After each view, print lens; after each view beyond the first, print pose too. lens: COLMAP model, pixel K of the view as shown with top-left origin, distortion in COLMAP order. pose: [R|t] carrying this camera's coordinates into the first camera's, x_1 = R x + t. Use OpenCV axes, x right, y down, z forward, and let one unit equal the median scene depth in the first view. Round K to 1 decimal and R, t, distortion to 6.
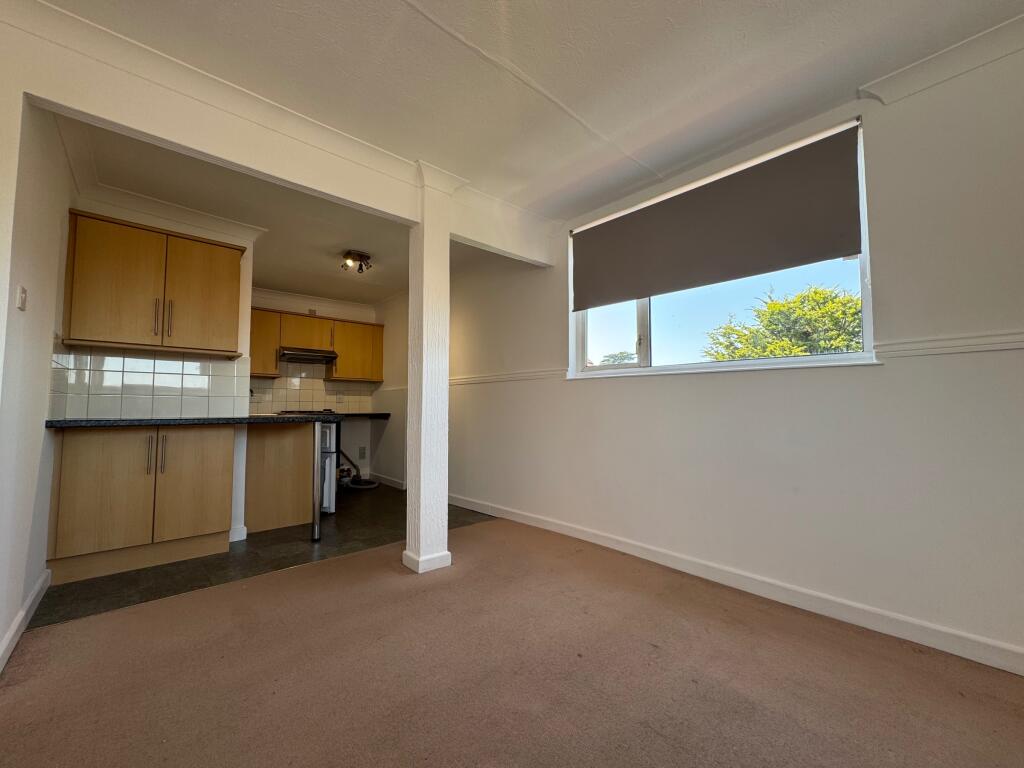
lens RADIAL K [[407.7, 0, 512.0], [0, 407.7, 384.0], [0, 0, 1]] dist [0.000600, 0.000089]
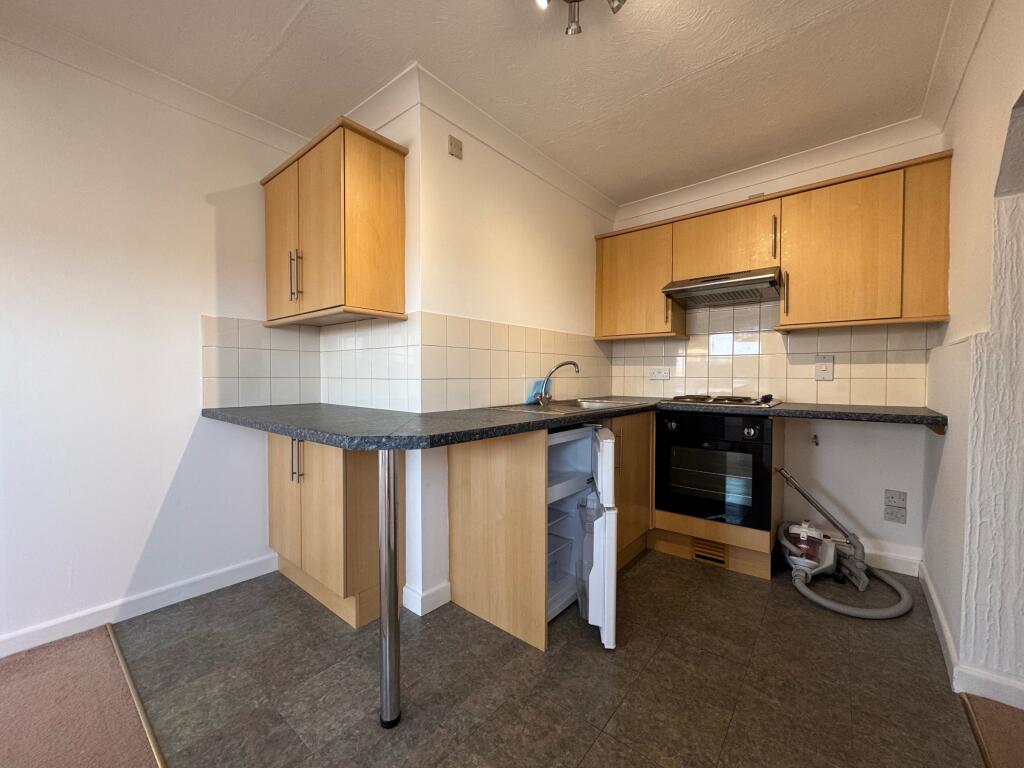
lens RADIAL K [[407.7, 0, 512.0], [0, 407.7, 384.0], [0, 0, 1]] dist [0.000600, 0.000089]
pose [[0.135981, 0.020781, -0.990493, -0.038413], [0.060754, 0.997723, 0.029273, 0.023145], [0.988847, -0.064157, 0.134409, 0.851670]]
